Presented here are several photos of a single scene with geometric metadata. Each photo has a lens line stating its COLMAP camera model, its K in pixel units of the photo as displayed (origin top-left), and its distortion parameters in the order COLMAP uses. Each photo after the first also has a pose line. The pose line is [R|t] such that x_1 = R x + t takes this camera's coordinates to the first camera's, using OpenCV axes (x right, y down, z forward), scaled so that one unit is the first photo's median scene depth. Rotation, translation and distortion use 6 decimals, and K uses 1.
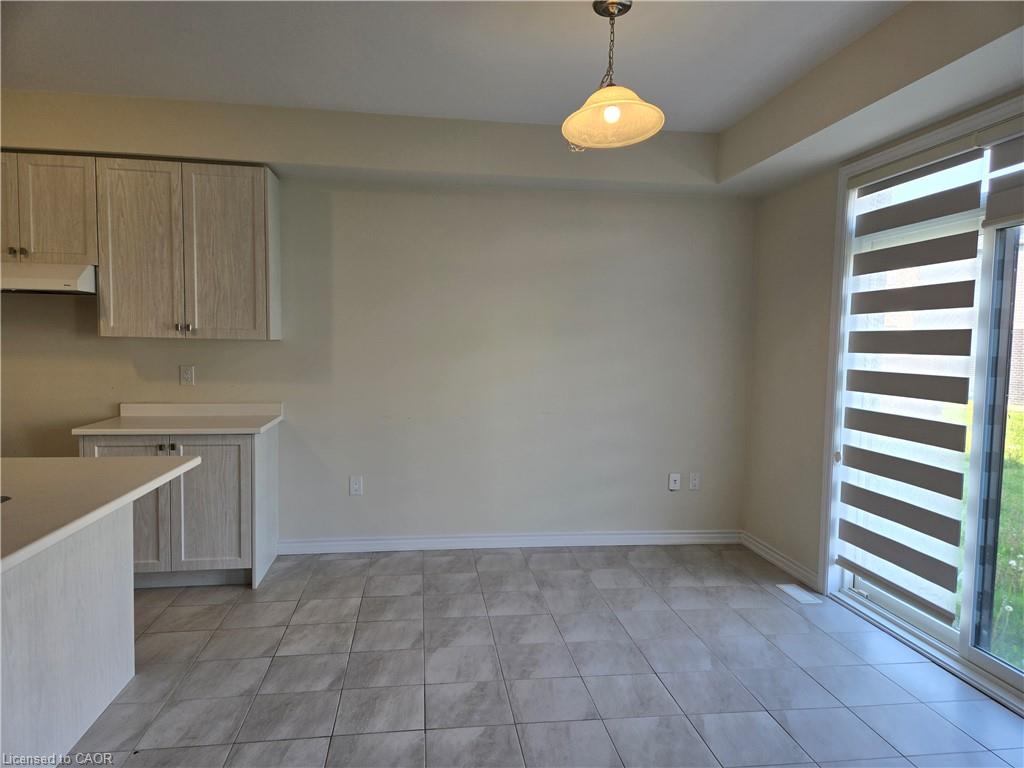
lens RADIAL K [[676.6, 0, 515.4], [0, 676.6, 384.8], [0, 0, 1]] dist [0.044804, -0.012287]
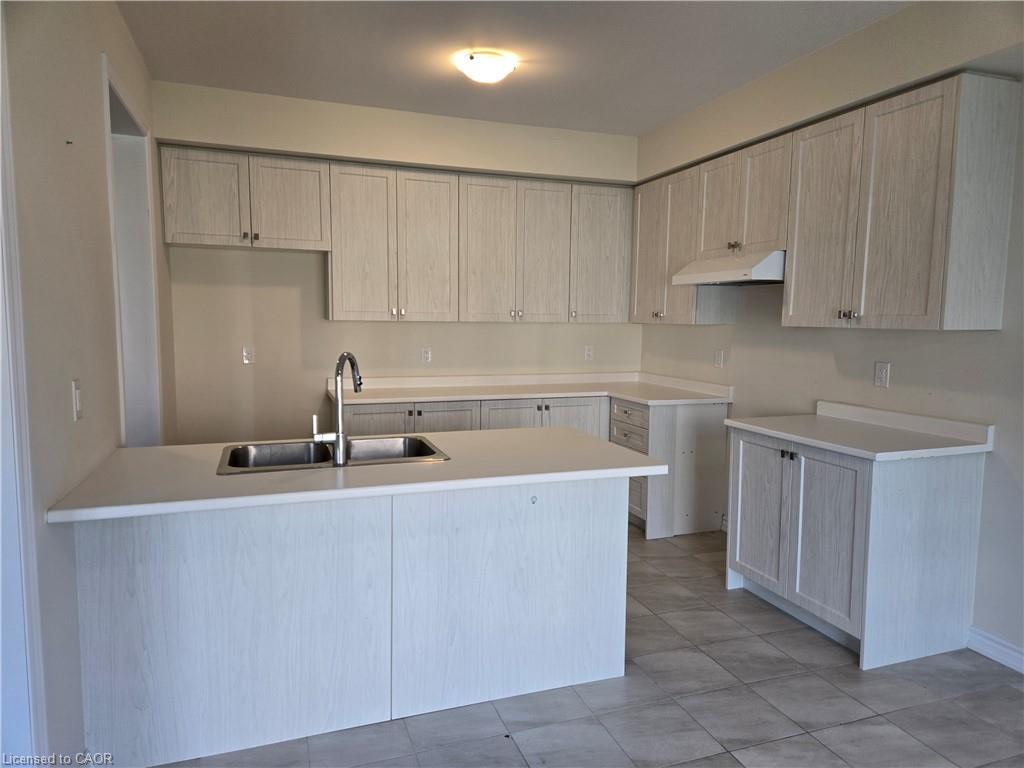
lens RADIAL K [[676.6, 0, 515.4], [0, 676.6, 382.2], [0, 0, 1]] dist [0.044804, -0.012287]
pose [[0.220306, 0.080423, -0.972110, 0.226634], [-0.071727, 0.995233, 0.066081, -0.029986], [0.972790, 0.055169, 0.225025, 0.444570]]
